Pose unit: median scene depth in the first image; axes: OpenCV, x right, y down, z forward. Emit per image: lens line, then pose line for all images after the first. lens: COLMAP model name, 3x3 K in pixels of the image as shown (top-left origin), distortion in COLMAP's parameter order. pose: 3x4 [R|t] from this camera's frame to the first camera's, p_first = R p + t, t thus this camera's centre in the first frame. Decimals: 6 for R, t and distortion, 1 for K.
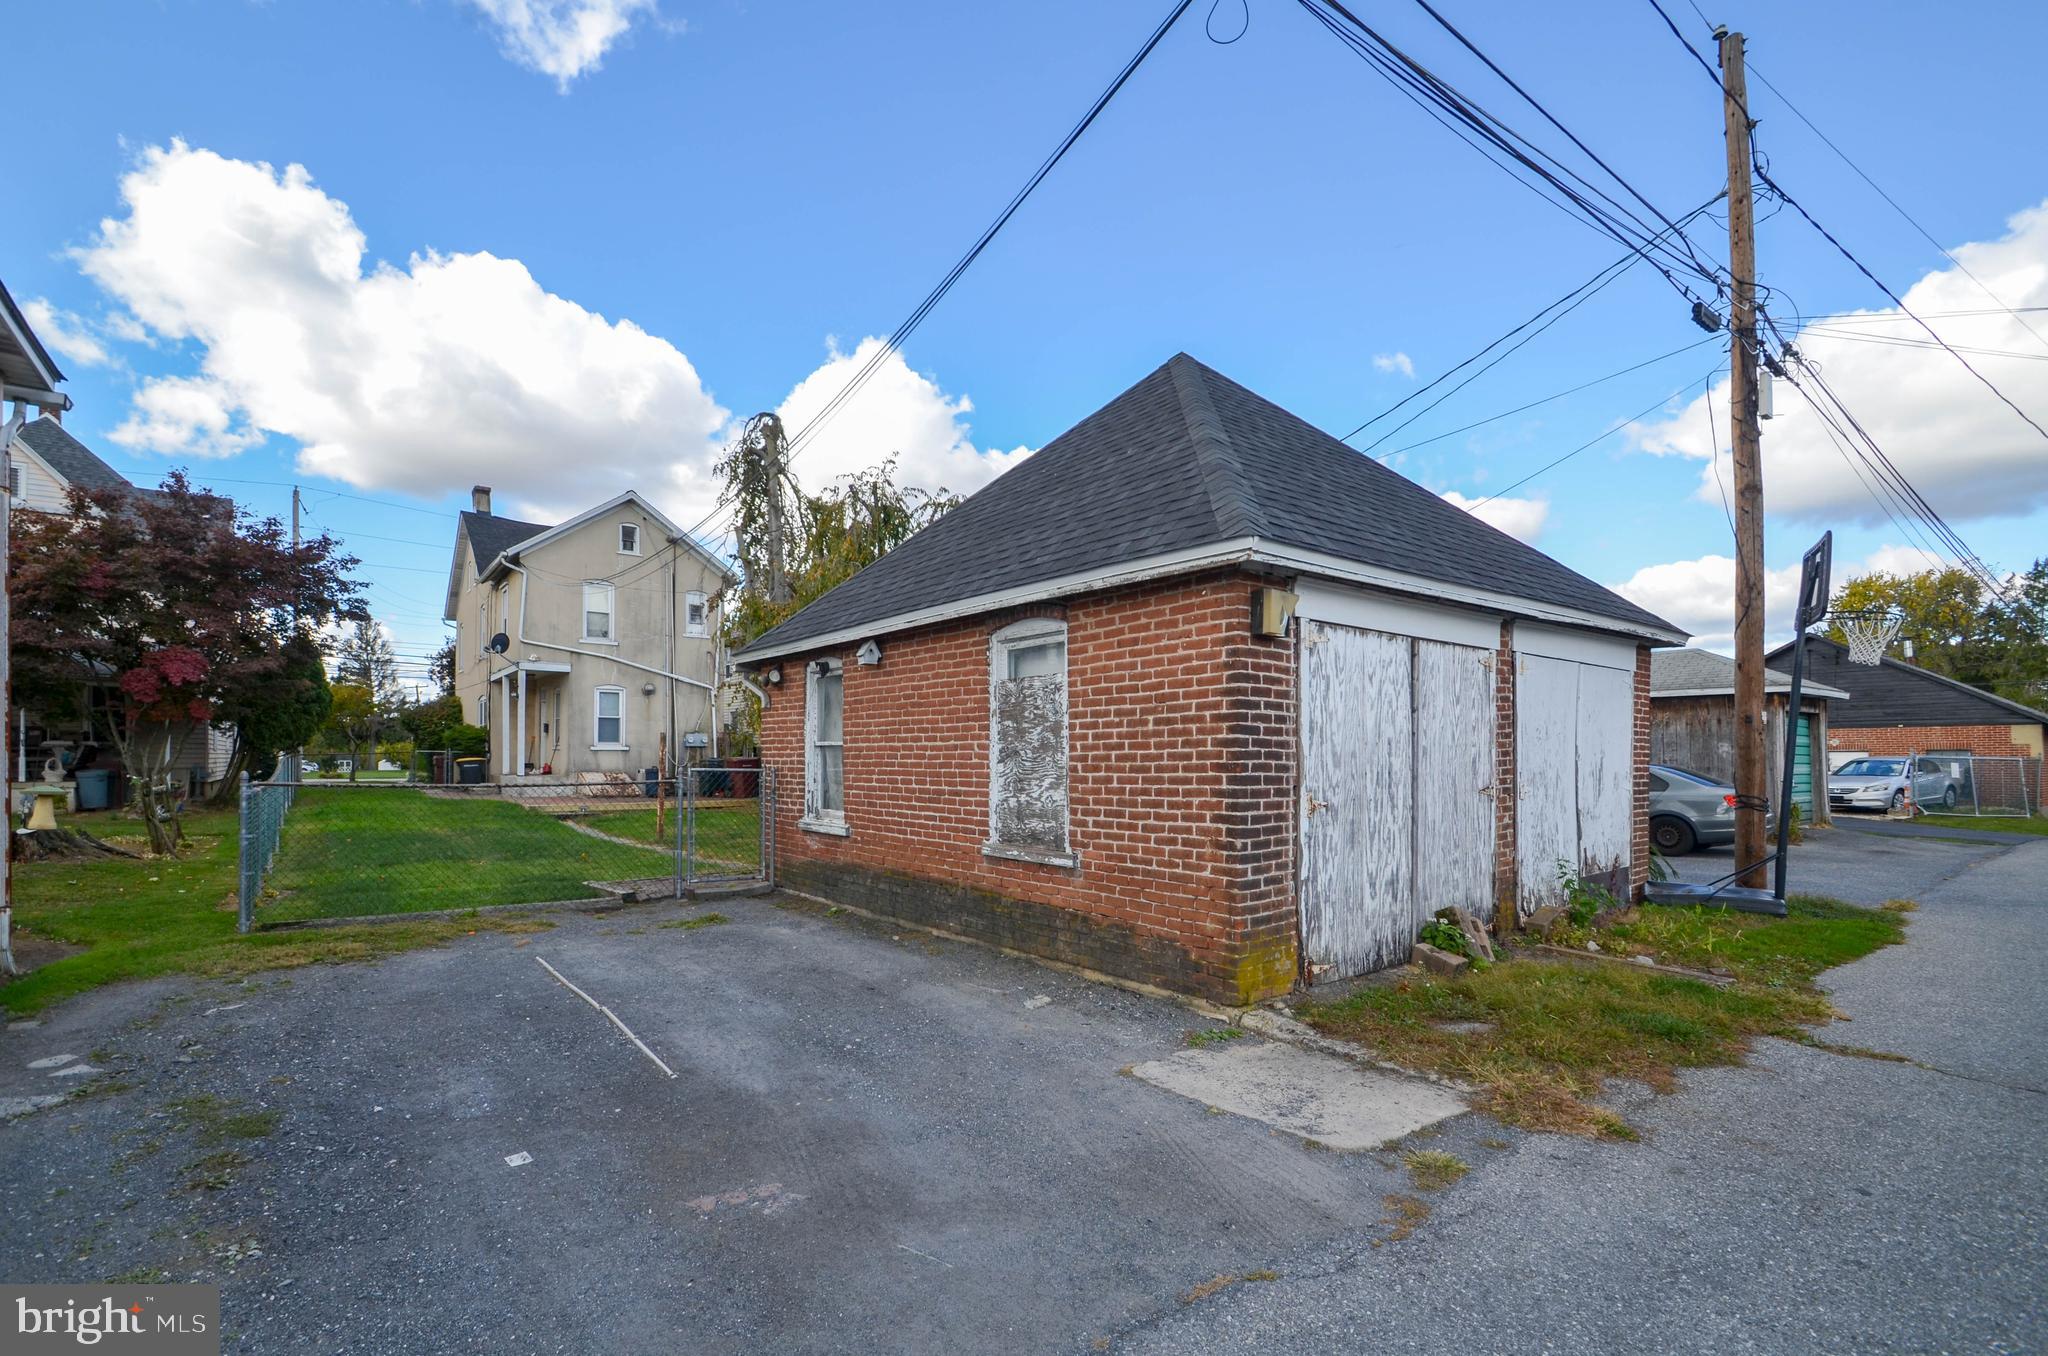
lens RADIAL K [[980.1, 0, 1004.9], [0, 980.1, 746.7], [0, 0, 1]] dist [0.008347, -0.012730]
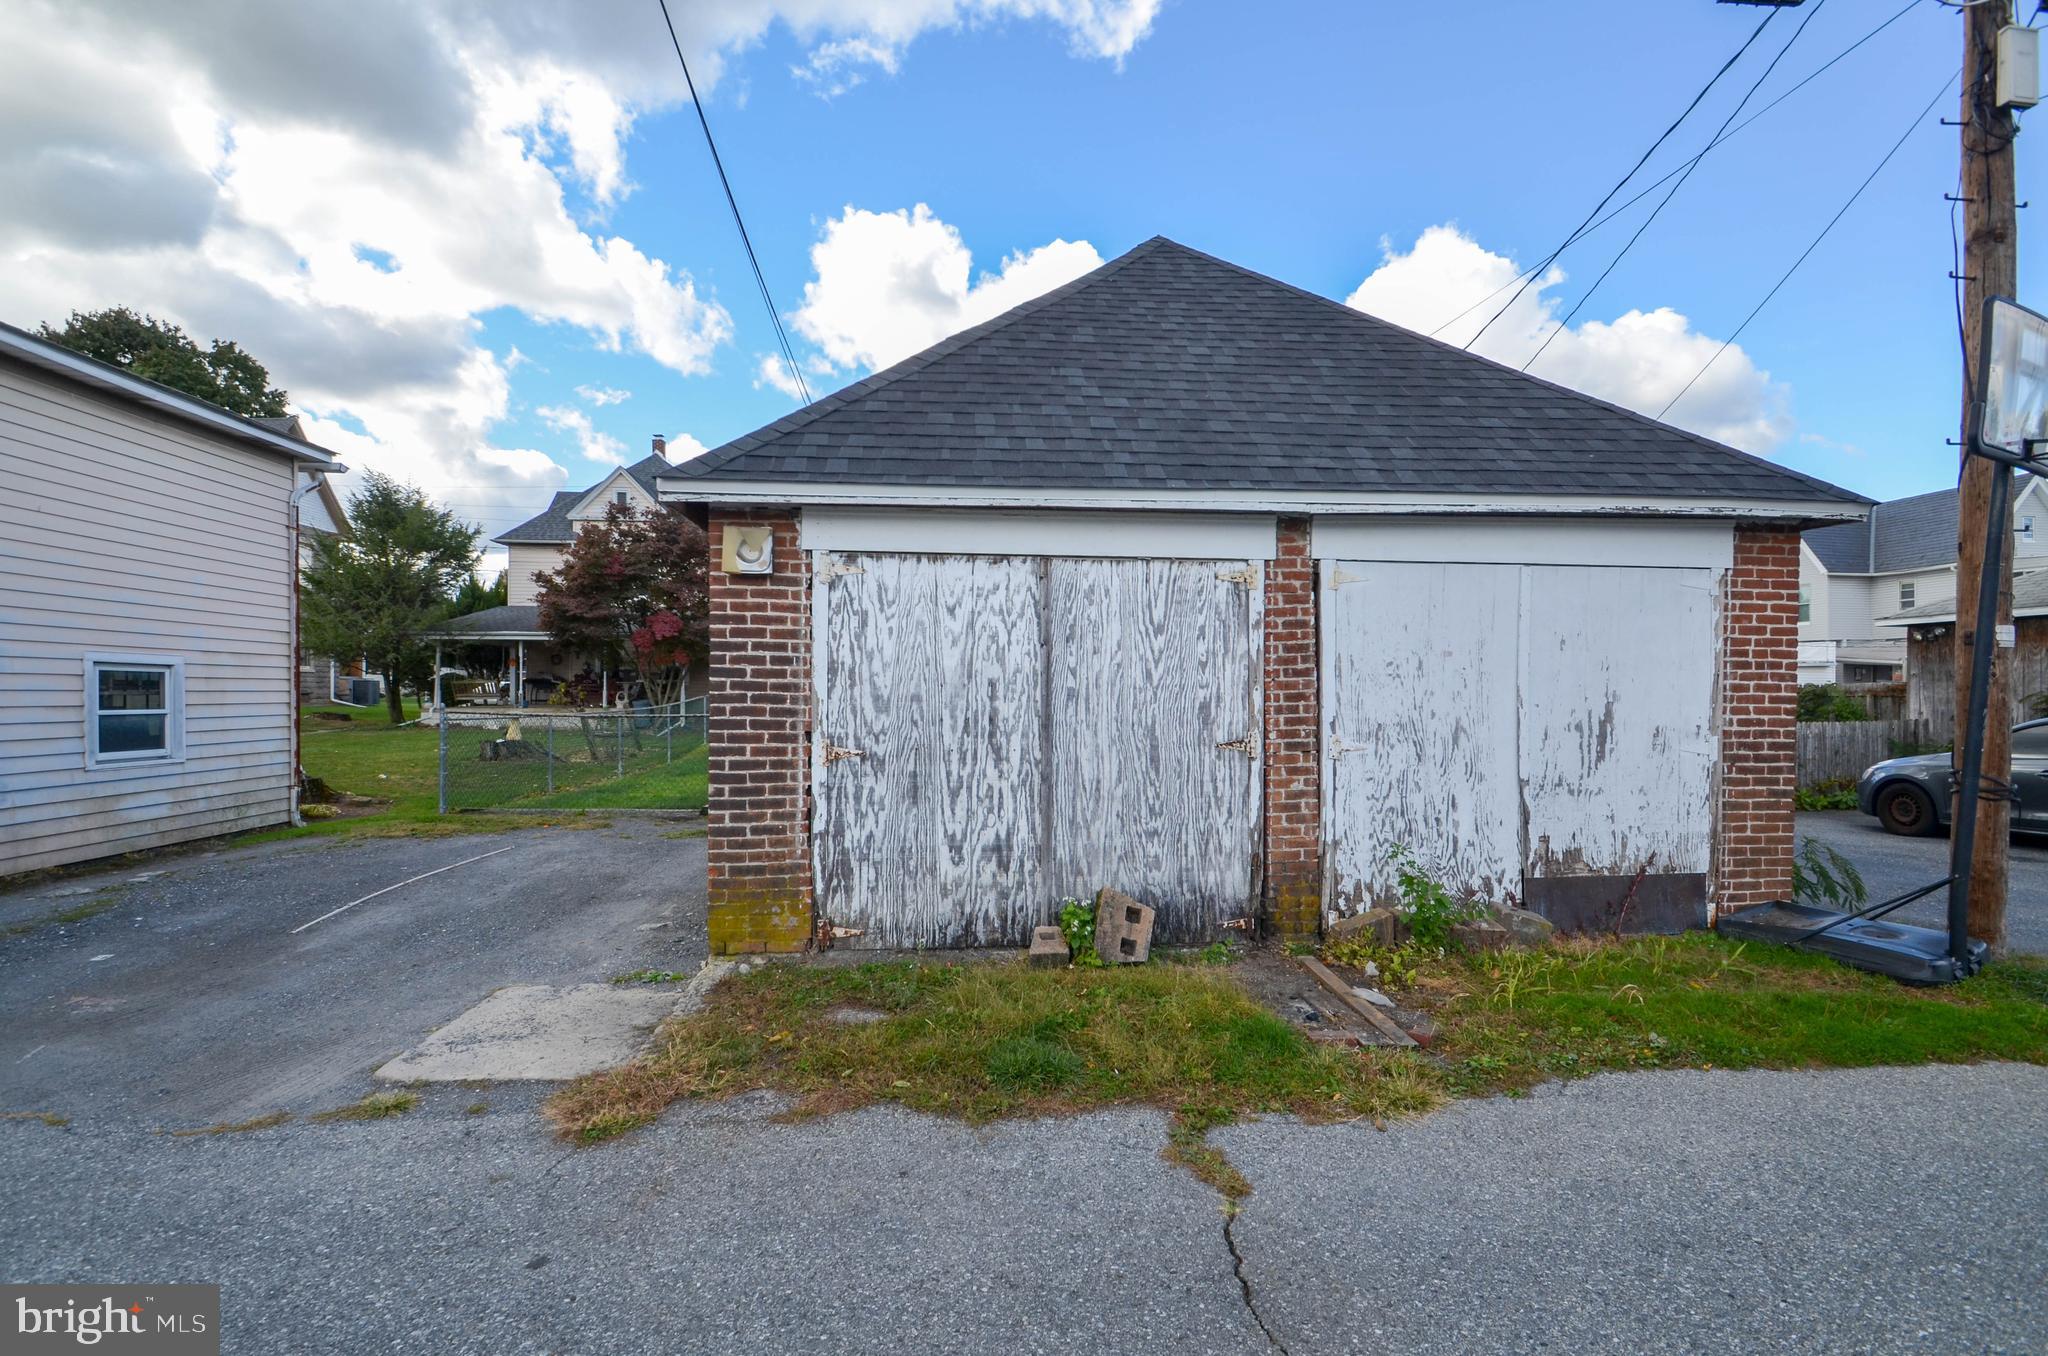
lens RADIAL K [[980.1, 0, 975.8], [0, 980.1, 704.6], [0, 0, 1]] dist [0.008347, -0.012730]
pose [[0.827111, 0.010777, -0.561936, 0.913685], [0.003064, 0.999715, 0.023683, -0.007042], [0.562031, -0.021310, 0.826842, 0.309364]]
